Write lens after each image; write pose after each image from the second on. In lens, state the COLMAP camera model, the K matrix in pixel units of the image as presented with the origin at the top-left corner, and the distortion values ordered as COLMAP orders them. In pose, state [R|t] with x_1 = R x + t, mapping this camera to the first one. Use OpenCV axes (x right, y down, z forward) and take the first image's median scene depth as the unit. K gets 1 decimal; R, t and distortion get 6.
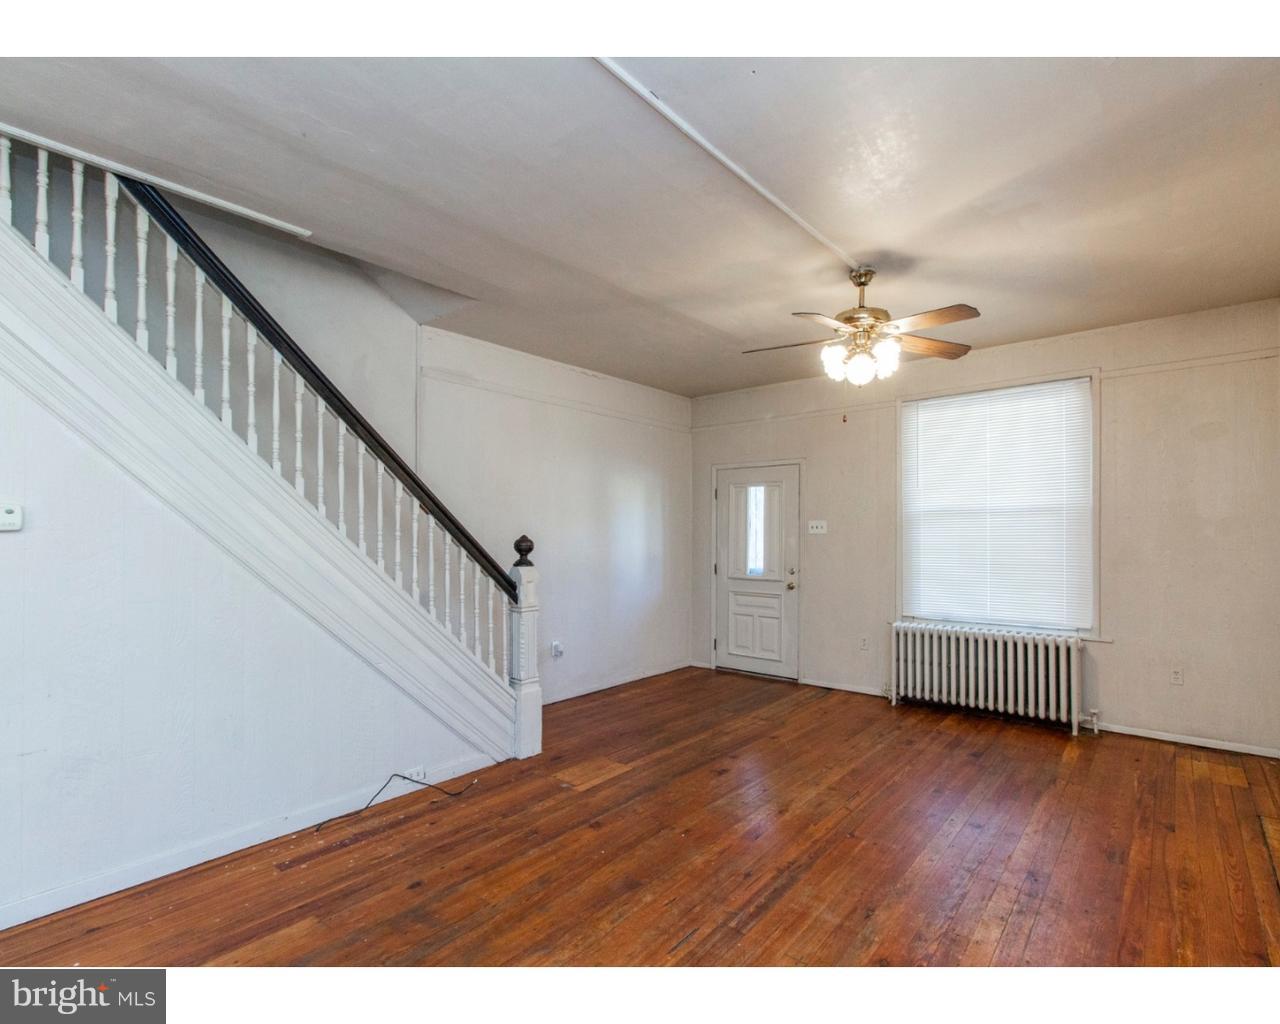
lens RADIAL K [[633.3, 0, 634.0], [0, 633.3, 534.8], [0, 0, 1]] dist [0.001912, 0.002766]
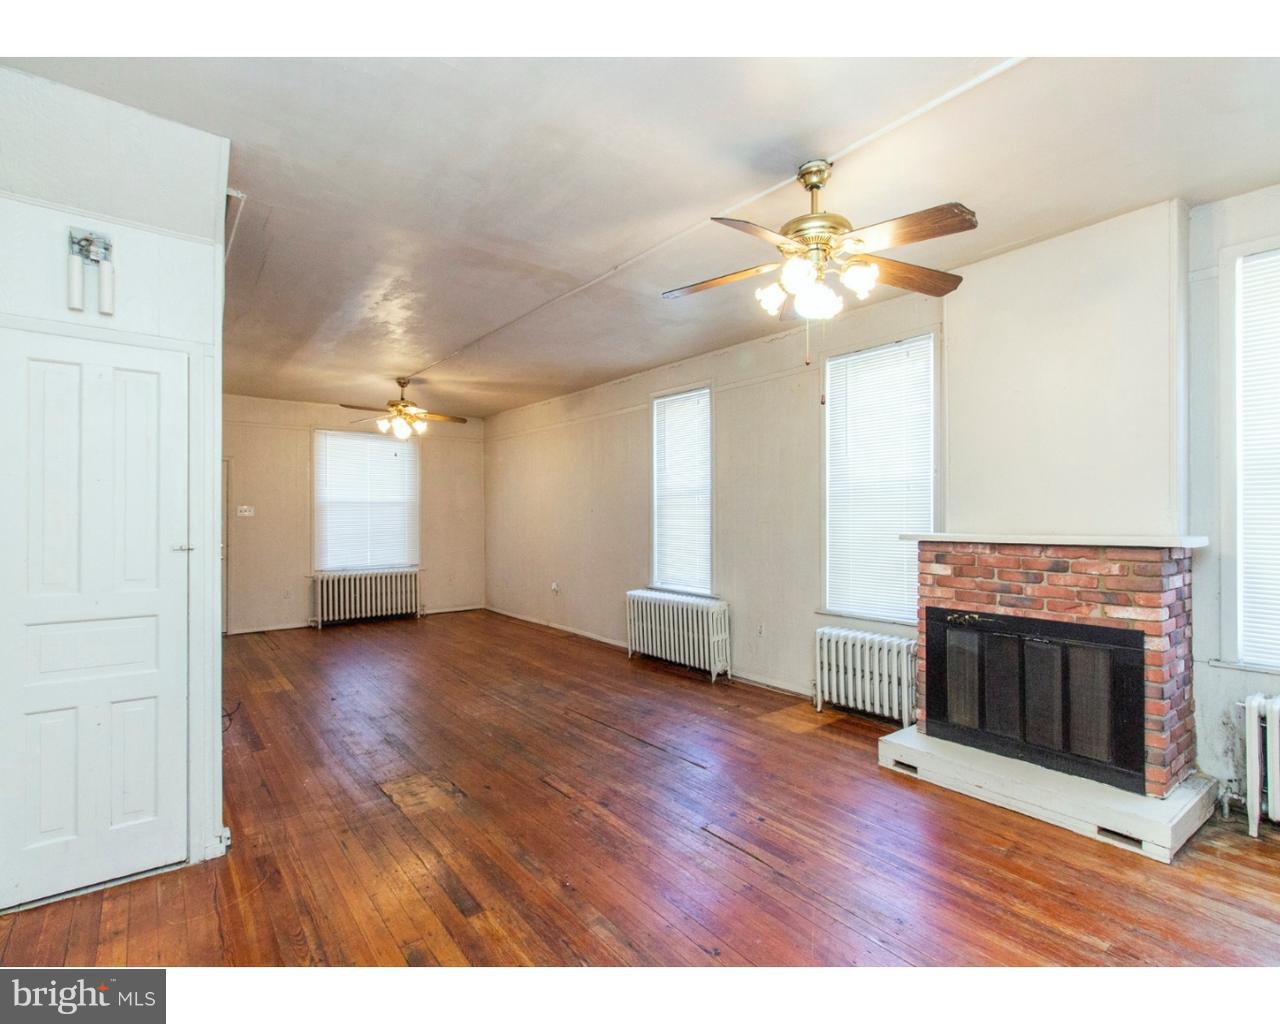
lens RADIAL K [[633.3, 0, 634.6], [0, 633.3, 513.4], [0, 0, 1]] dist [0.001912, 0.002766]
pose [[0.209335, 0.003019, 0.977839, -1.325406], [0.001440, 0.999993, -0.003396, -0.002550], [-0.977843, 0.002119, 0.209329, -0.089312]]
